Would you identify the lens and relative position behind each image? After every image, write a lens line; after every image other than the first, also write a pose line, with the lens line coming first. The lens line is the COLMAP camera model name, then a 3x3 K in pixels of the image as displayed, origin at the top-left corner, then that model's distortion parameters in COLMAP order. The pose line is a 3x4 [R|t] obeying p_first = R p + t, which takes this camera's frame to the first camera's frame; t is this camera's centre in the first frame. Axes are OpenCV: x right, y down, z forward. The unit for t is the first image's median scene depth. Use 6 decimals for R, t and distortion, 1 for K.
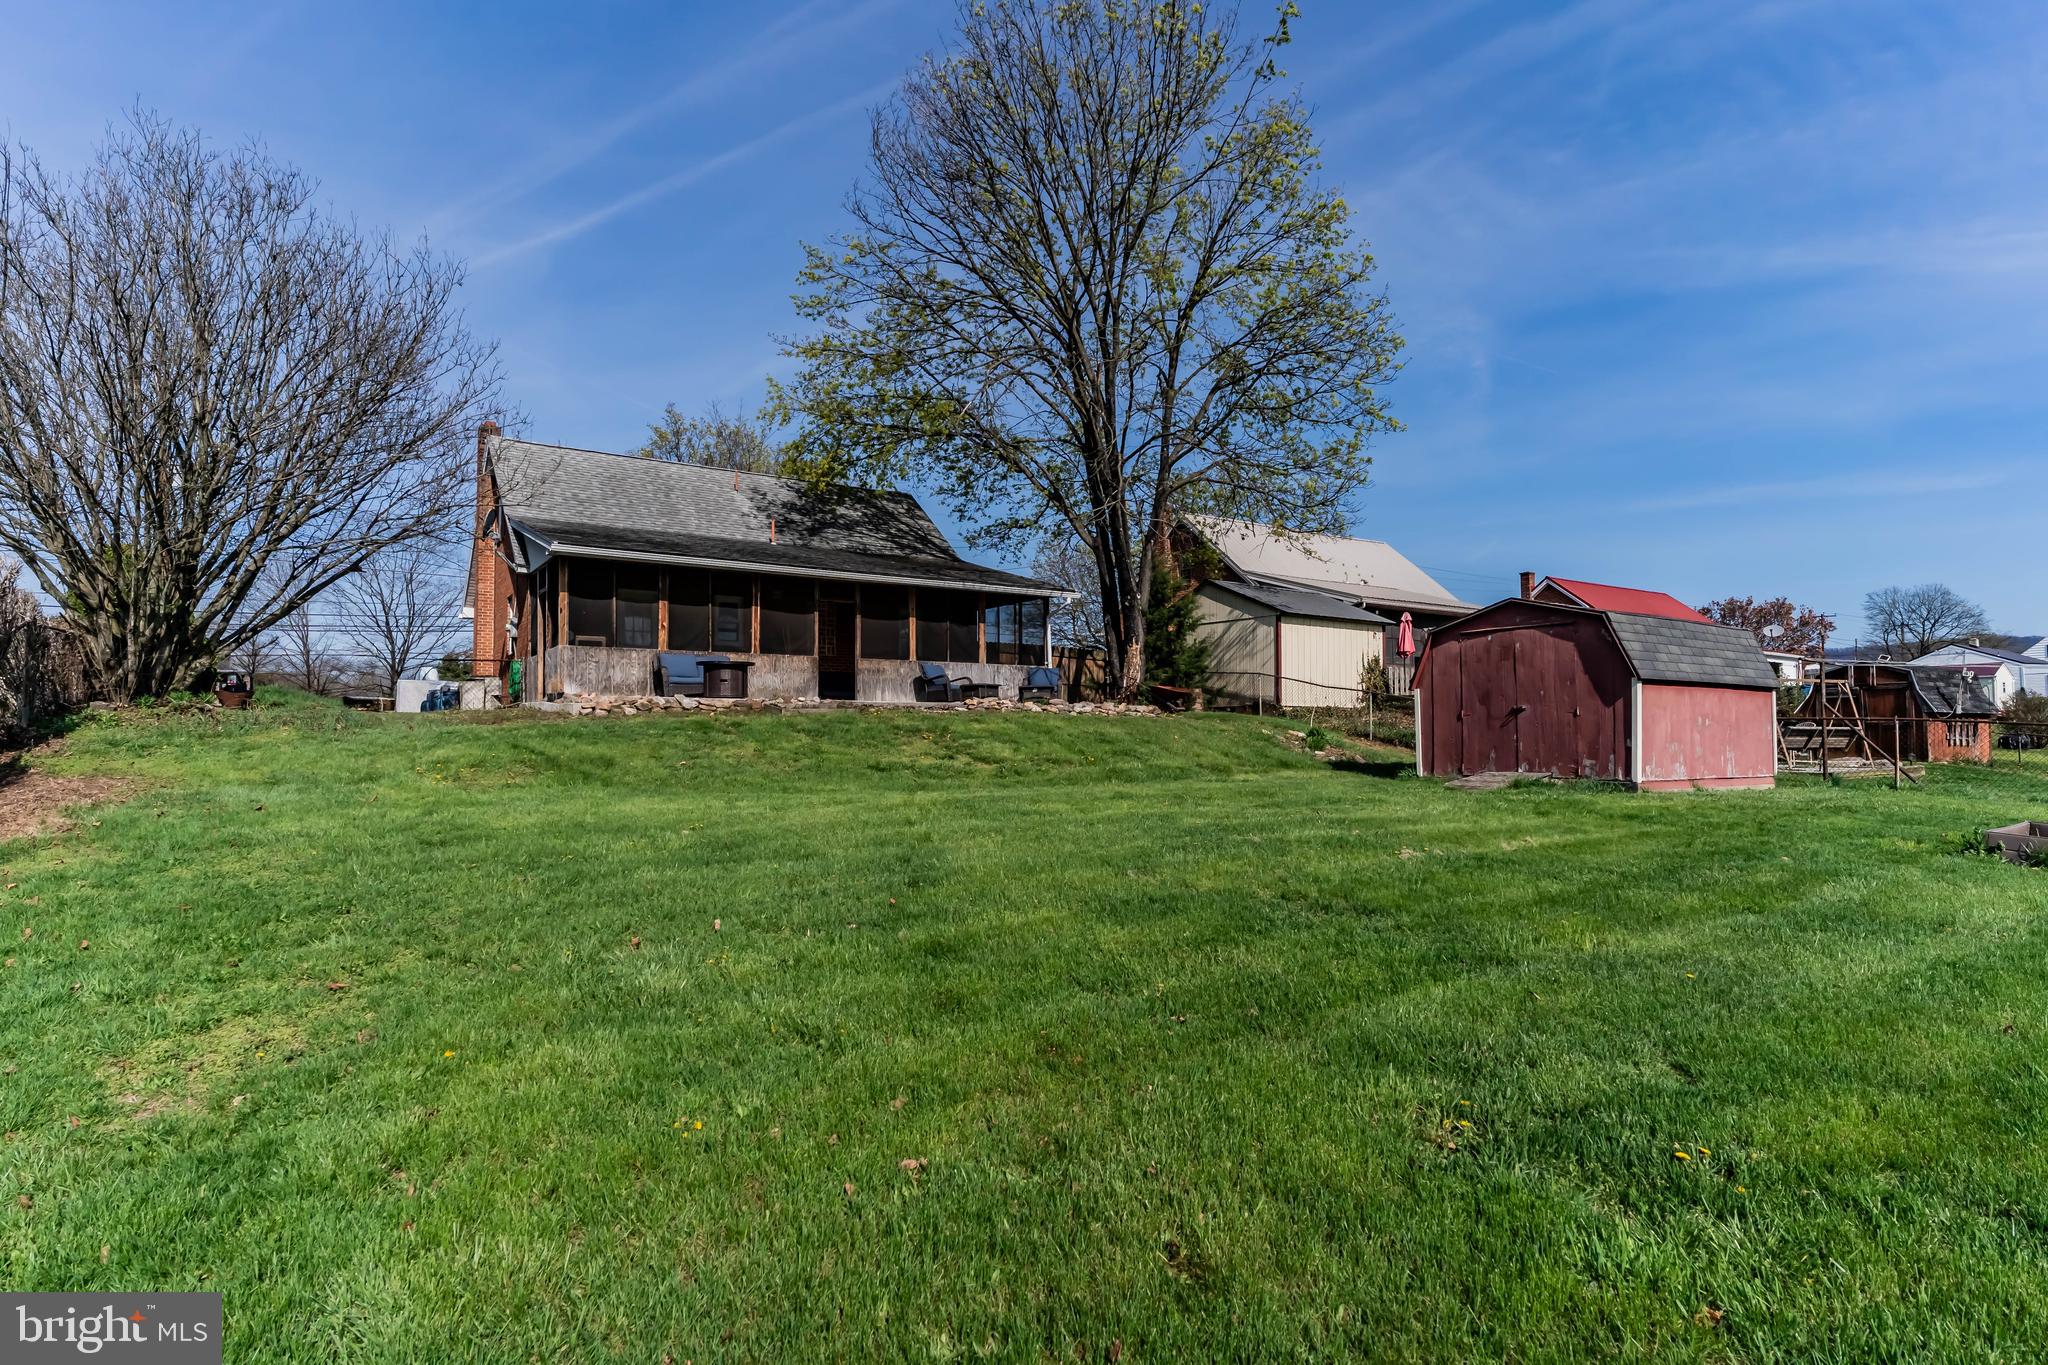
lens RADIAL K [[1060.8, 0, 1022.0], [0, 1060.8, 694.0], [0, 0, 1]] dist [-0.006947, 0.002237]
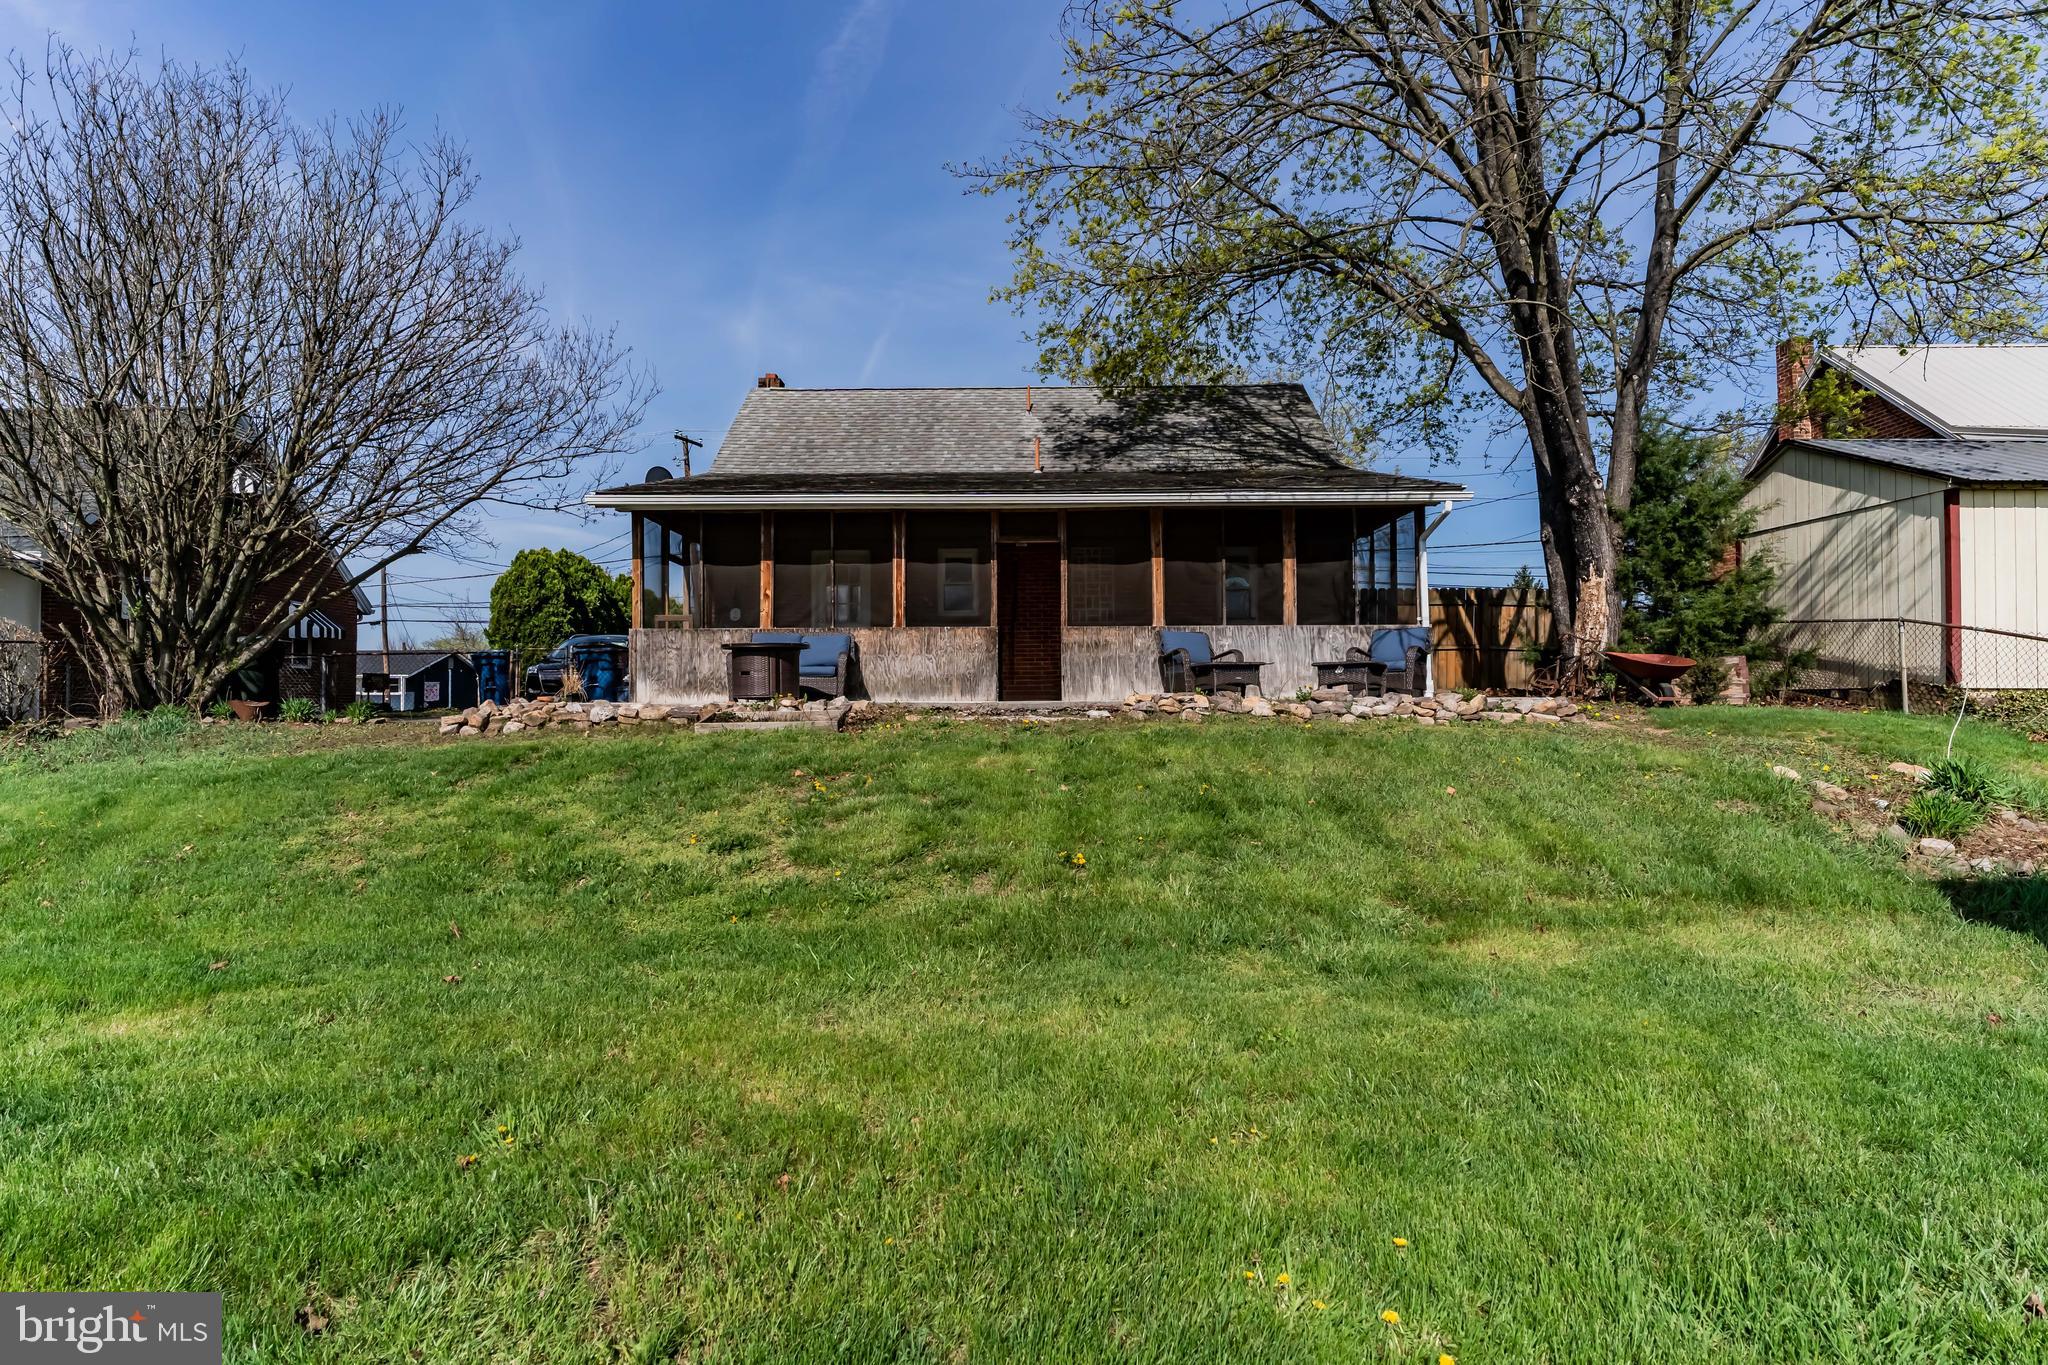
lens RADIAL K [[1060.8, 0, 1026.6], [0, 1060.8, 672.7], [0, 0, 1]] dist [-0.006947, 0.002237]
pose [[0.829585, -0.018975, -0.558059, 0.164317], [0.025724, 0.999660, 0.004249, -0.008089], [0.557788, -0.017881, 0.829791, 0.399936]]
